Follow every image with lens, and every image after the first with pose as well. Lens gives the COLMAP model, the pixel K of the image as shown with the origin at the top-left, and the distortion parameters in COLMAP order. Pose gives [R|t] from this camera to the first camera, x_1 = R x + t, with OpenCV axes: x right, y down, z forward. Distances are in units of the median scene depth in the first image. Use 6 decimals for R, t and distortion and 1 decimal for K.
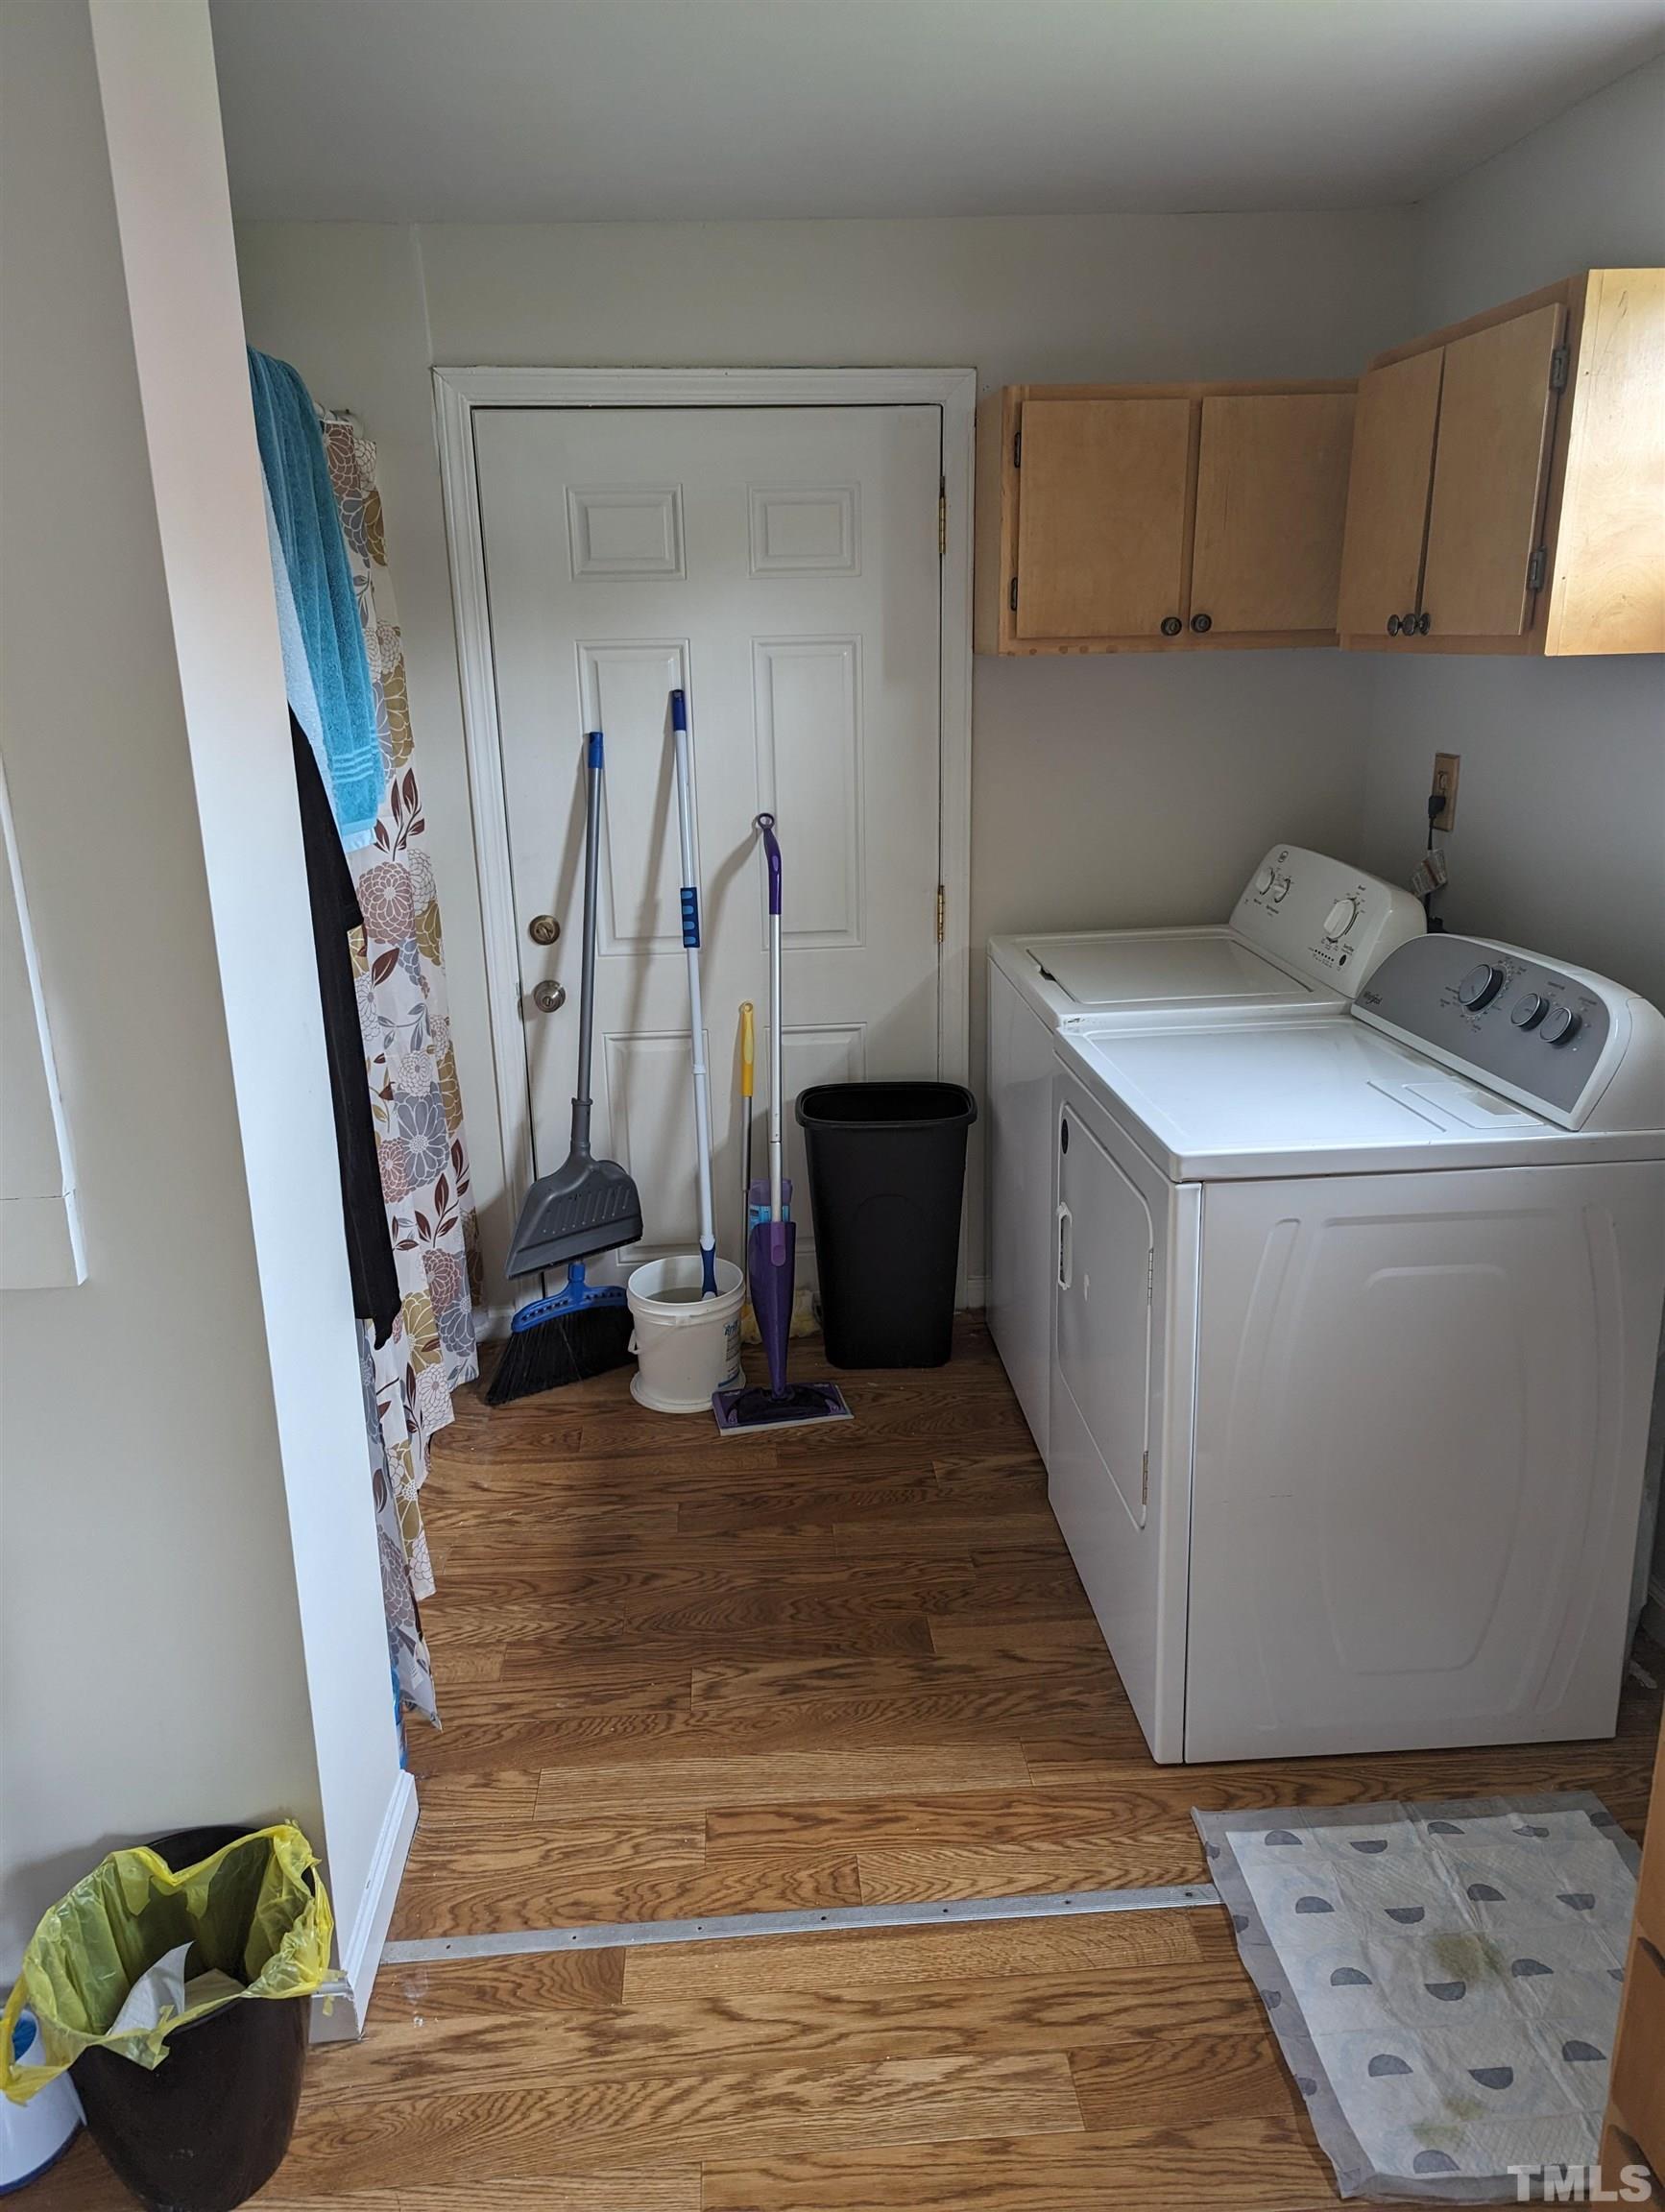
lens RADIAL K [[1537.1, 0, 822.1], [0, 1537.1, 1089.3], [0, 0, 1]] dist [0.077046, -0.066299]
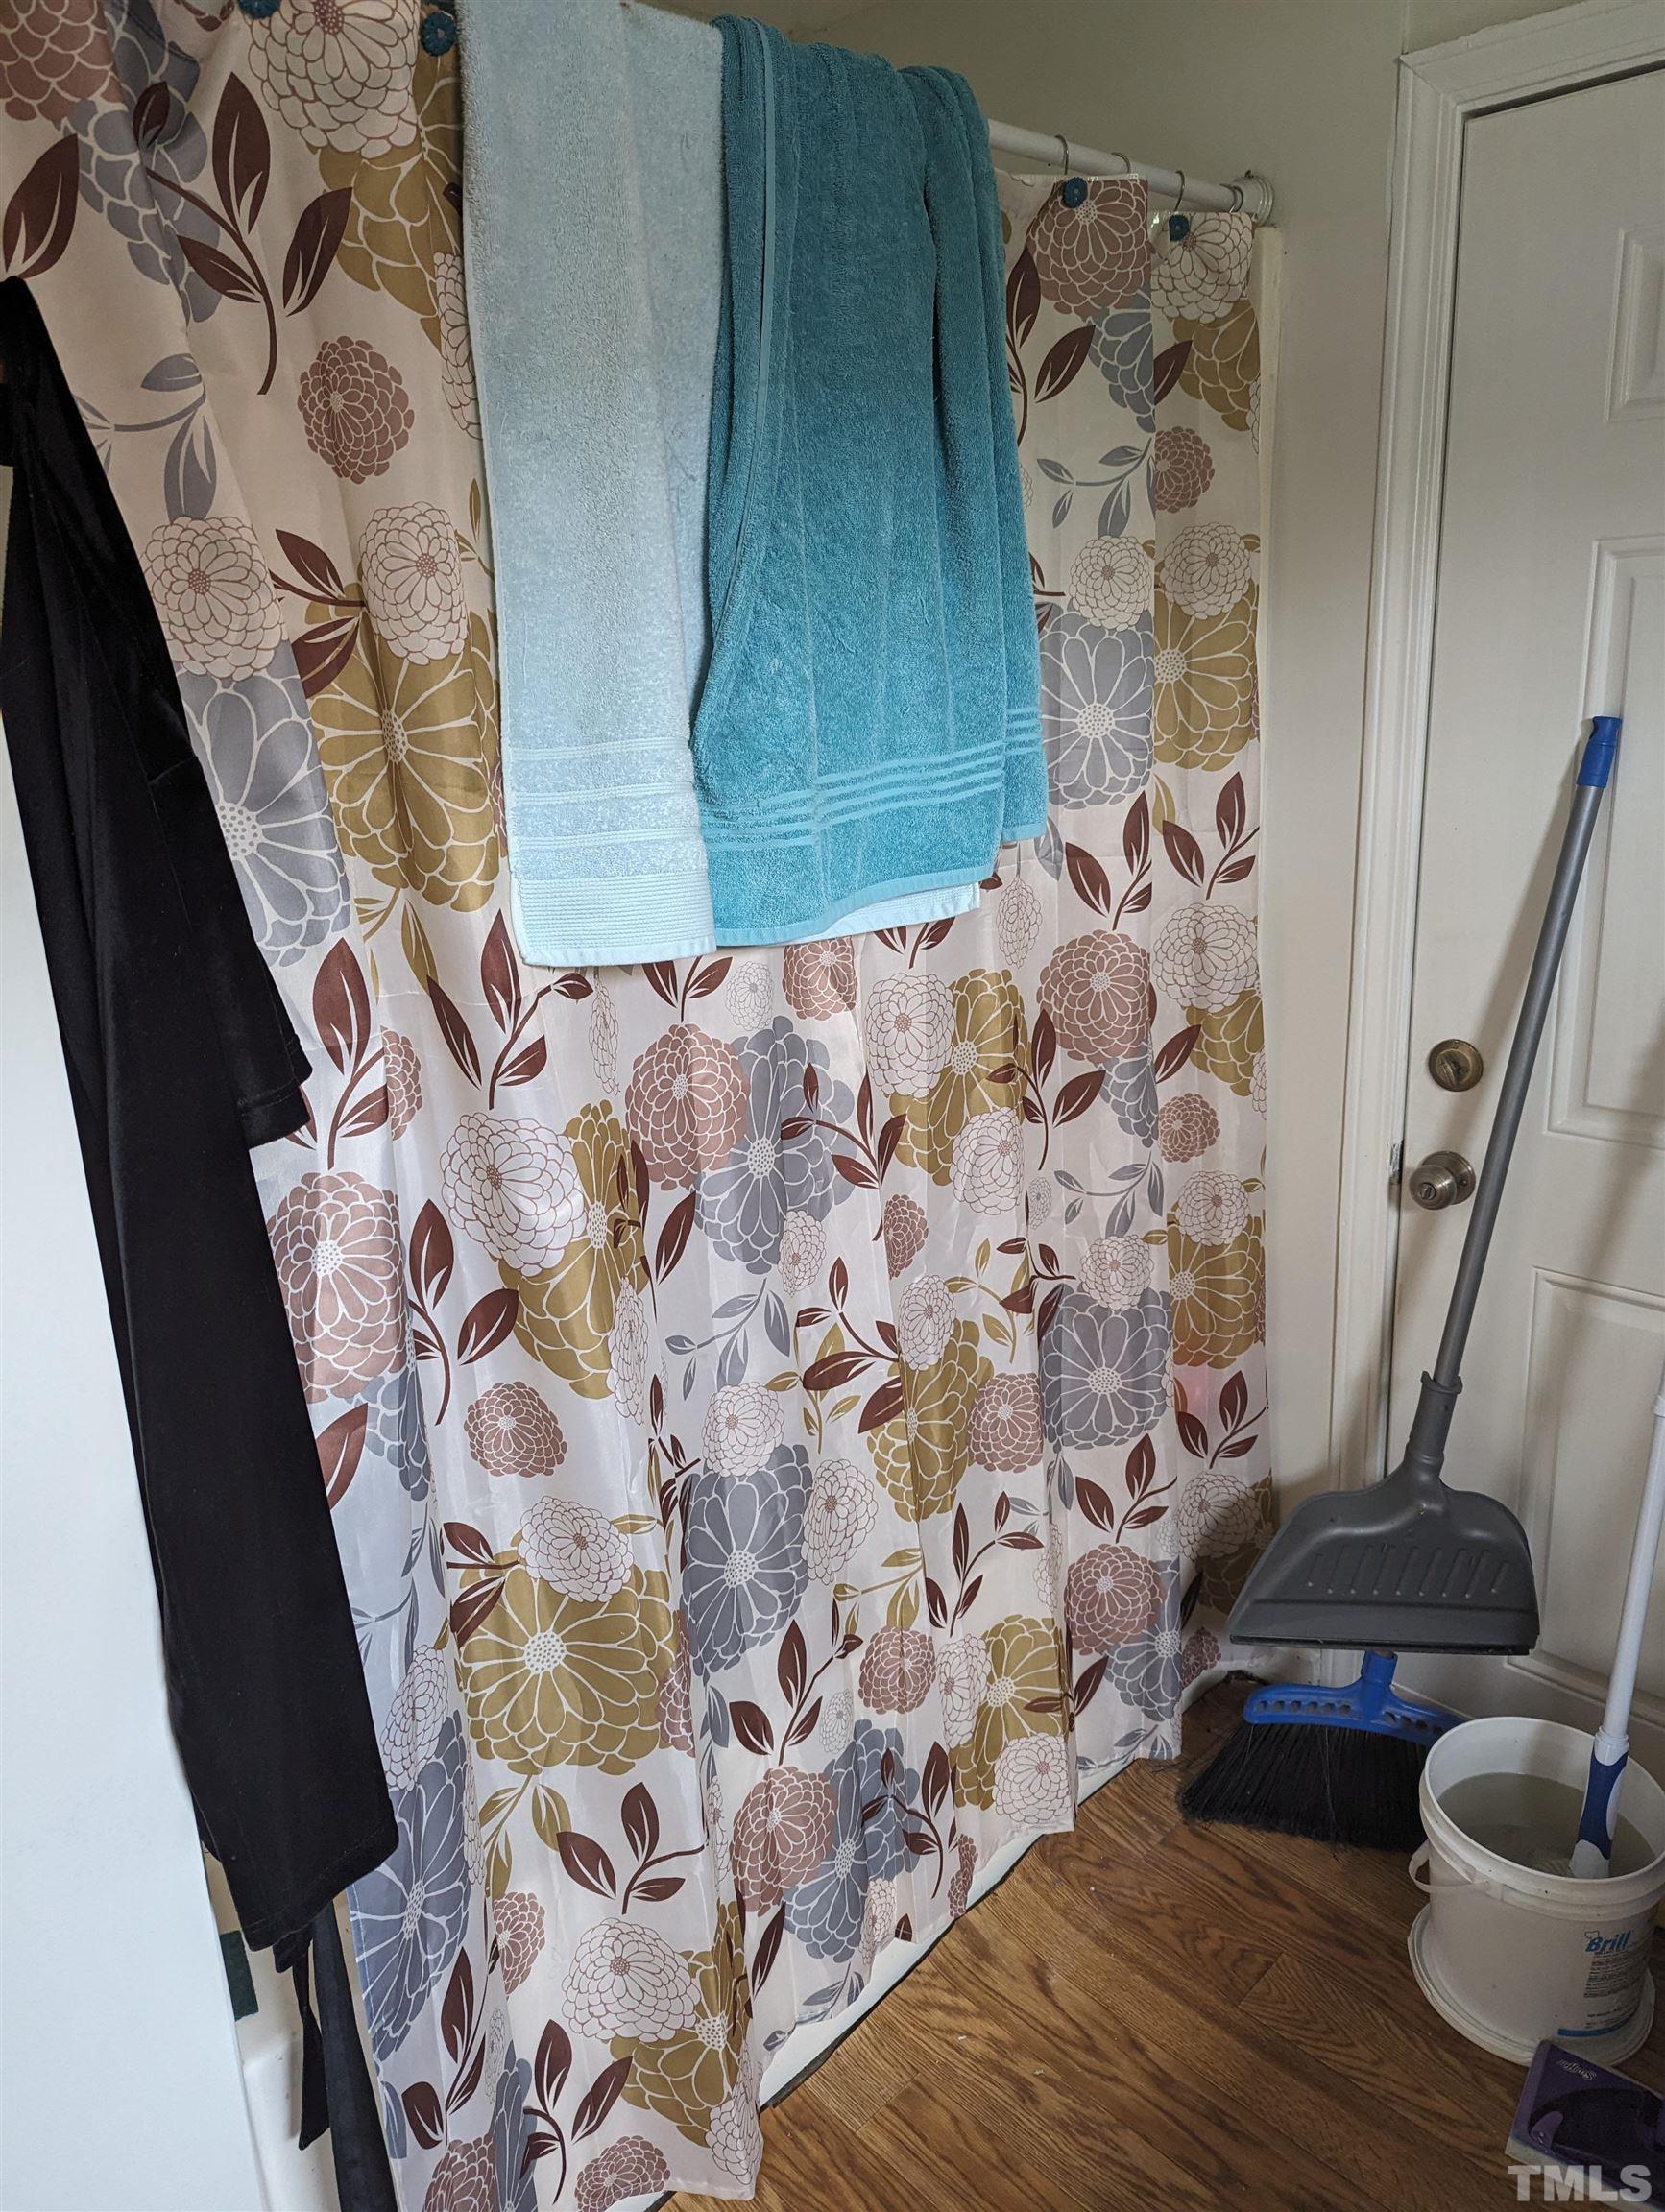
lens RADIAL K [[1537.1, 0, 822.1], [0, 1537.1, 1089.3], [0, 0, 1]] dist [0.077046, -0.066299]
pose [[0.654154, 0.197302, -0.730175, 0.090370], [-0.185686, 0.977726, 0.097839, -0.113723], [0.733215, 0.071581, 0.676219, 0.470628]]
